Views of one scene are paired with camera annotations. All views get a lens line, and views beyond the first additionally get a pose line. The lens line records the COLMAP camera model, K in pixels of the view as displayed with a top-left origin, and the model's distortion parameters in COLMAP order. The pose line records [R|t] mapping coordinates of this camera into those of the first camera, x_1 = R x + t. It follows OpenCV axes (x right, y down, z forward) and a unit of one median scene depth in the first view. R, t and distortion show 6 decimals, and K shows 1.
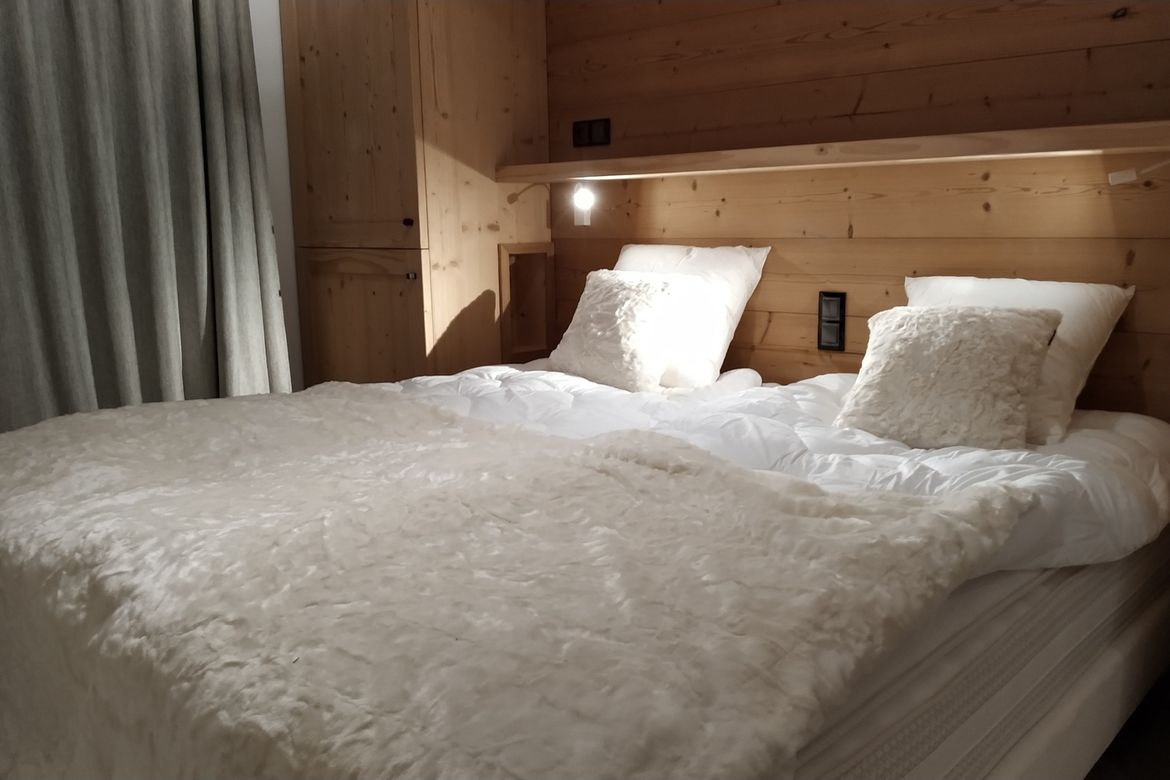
lens RADIAL K [[1002.3, 0, 585.5], [0, 1002.3, 391.7], [0, 0, 1]] dist [-0.041086, -0.001967]
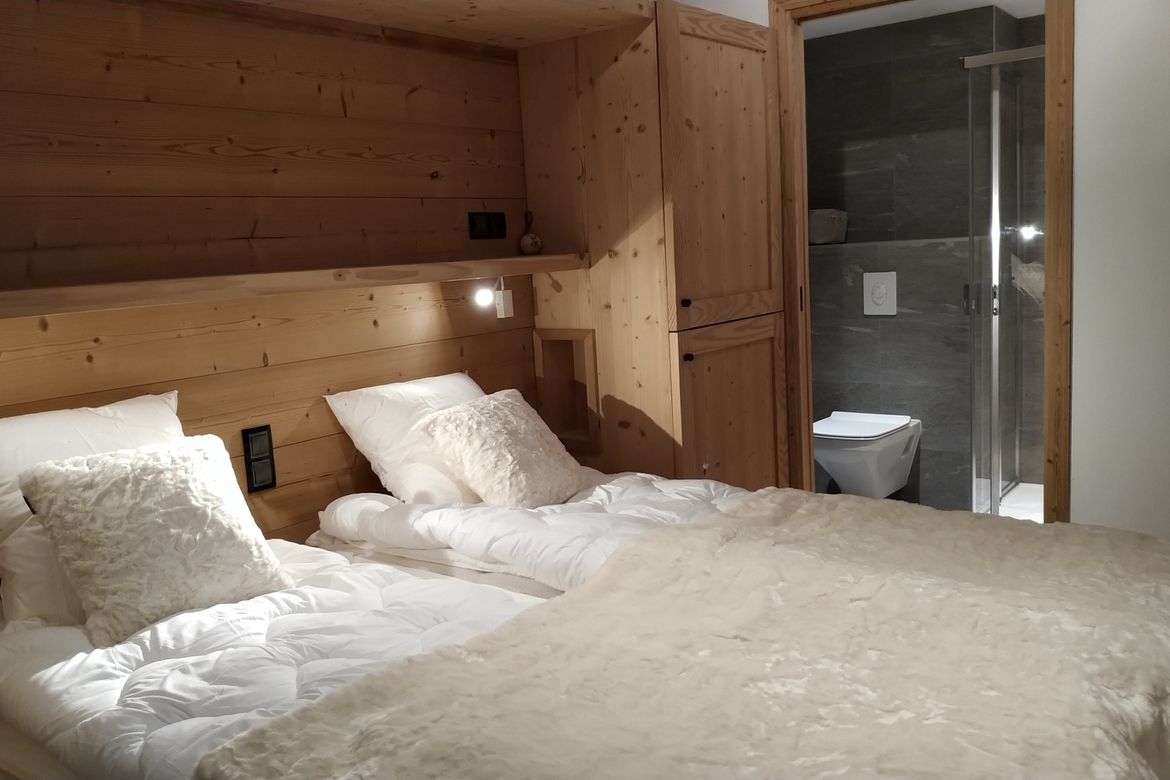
lens RADIAL K [[1002.3, 0, 585.2], [0, 1002.3, 389.2], [0, 0, 1]] dist [-0.041086, -0.001967]
pose [[-0.097333, -0.112231, 0.988904, -0.716558], [0.224203, 0.965609, 0.131654, -0.195261], [-0.969670, 0.234529, -0.068823, 0.800581]]
